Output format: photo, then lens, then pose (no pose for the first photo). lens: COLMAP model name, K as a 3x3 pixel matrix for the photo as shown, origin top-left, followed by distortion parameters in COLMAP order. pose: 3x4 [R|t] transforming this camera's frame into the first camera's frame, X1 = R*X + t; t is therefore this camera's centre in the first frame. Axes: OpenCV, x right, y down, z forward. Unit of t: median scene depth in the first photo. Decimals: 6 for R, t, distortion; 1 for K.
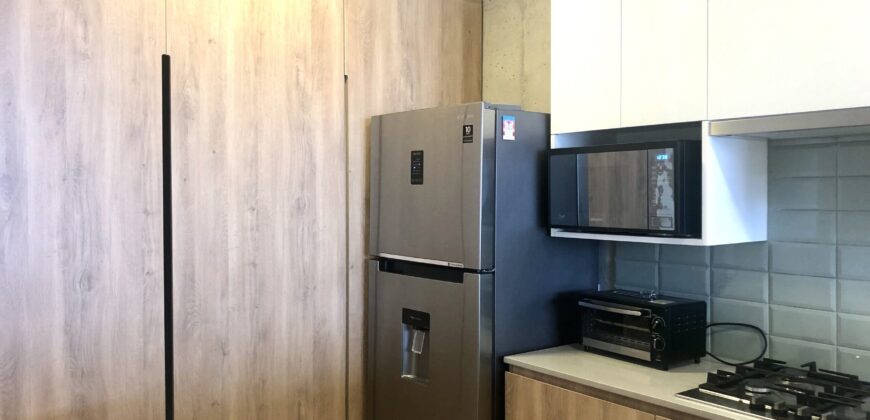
lens RADIAL K [[713.2, 0, 430.5], [0, 713.2, 204.8], [0, 0, 1]] dist [0.033626, -0.045541]
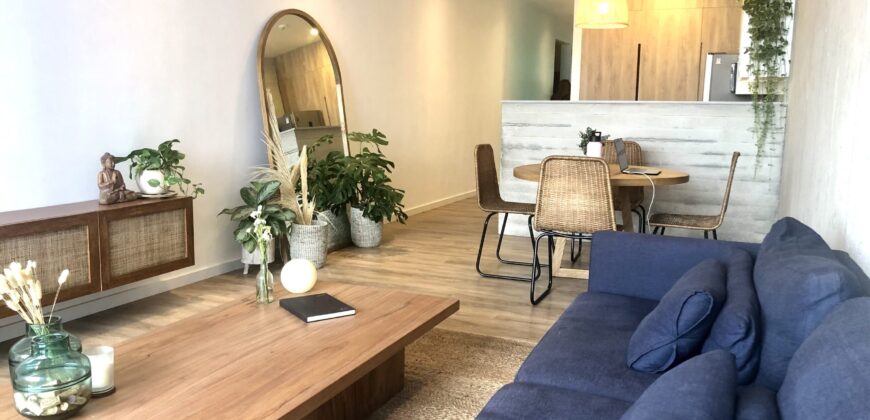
lens RADIAL K [[709.0, 0, 408.0], [0, 709.0, 207.5], [0, 0, 1]] dist [0.005628, -0.002992]
pose [[0.469579, 0.133446, -0.872747, 2.217304], [-0.031559, 0.990417, 0.134458, 0.155046], [0.882326, -0.035596, 0.469290, -1.666091]]
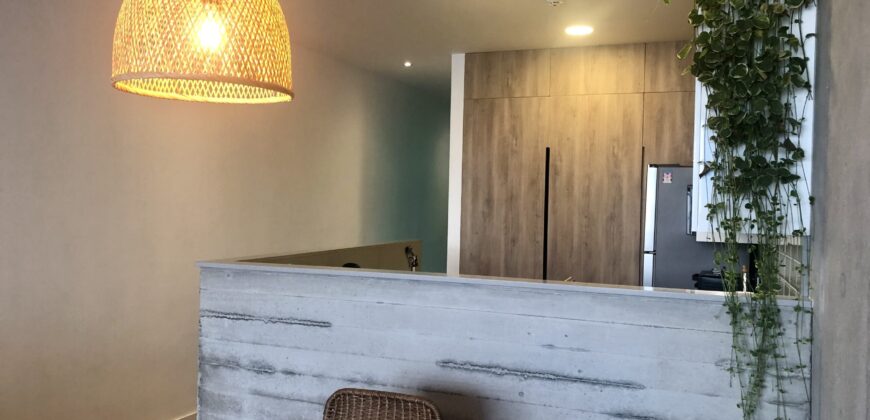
lens RADIAL K [[713.2, 0, 430.5], [0, 713.2, 204.8], [0, 0, 1]] dist [0.033626, -0.045541]
pose [[0.513973, 0.018987, -0.857596, 1.333456], [-0.045300, 0.998961, -0.005032, 0.001735], [0.856610, 0.041435, 0.514299, -0.464068]]
